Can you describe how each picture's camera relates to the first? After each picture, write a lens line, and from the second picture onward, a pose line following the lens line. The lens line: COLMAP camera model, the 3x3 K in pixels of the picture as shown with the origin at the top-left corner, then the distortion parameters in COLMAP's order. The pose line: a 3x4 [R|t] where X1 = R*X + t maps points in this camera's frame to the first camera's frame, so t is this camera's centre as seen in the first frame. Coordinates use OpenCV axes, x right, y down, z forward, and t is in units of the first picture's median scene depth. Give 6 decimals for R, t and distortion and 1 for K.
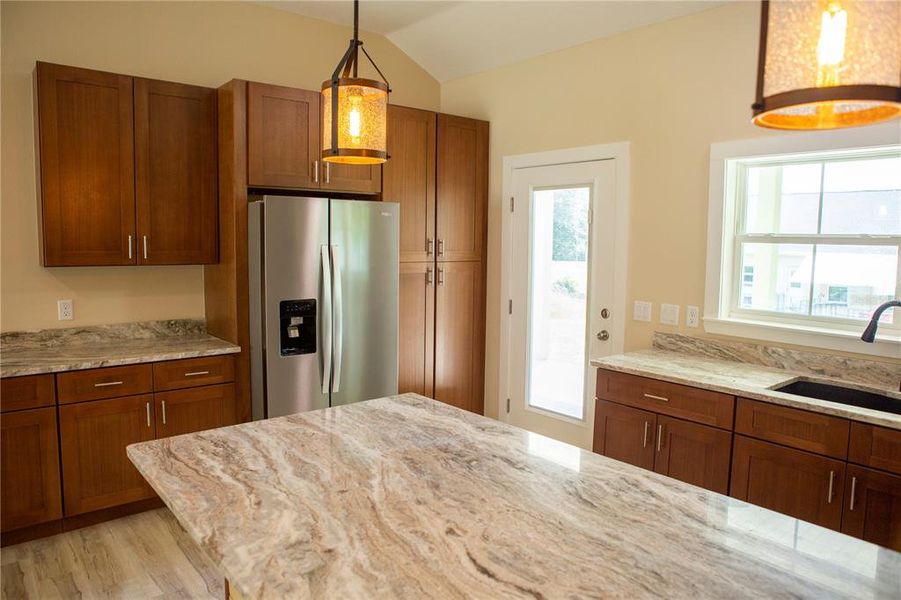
lens RADIAL K [[615.9, 0, 446.3], [0, 615.9, 296.9], [0, 0, 1]] dist [-0.097972, 0.062304]
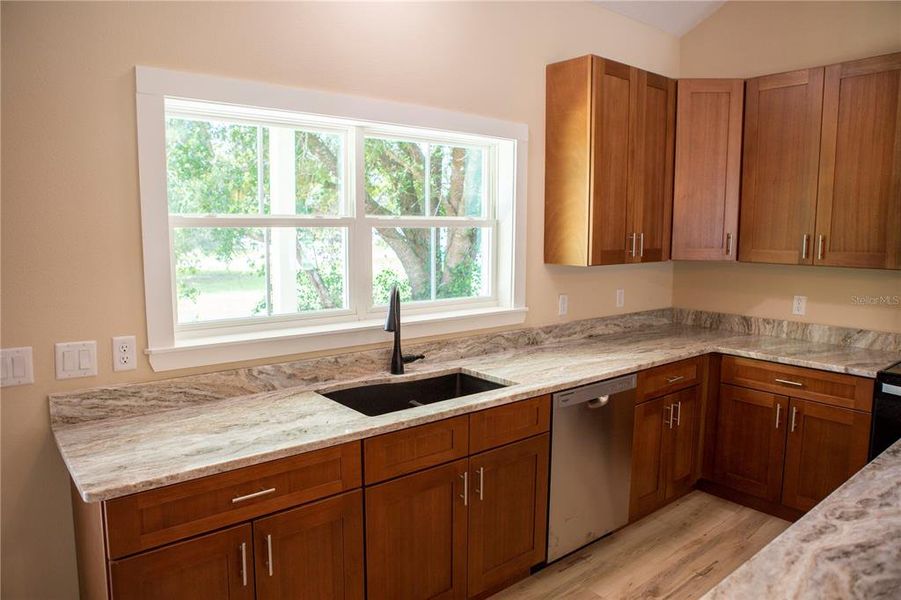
lens RADIAL K [[615.9, 0, 446.9], [0, 615.9, 299.6], [0, 0, 1]] dist [-0.097972, 0.062304]
pose [[-0.001283, -0.131308, 0.991341, -0.184078], [0.091666, 0.987152, 0.130872, -0.070795], [-0.995789, 0.091041, 0.010770, 0.697565]]
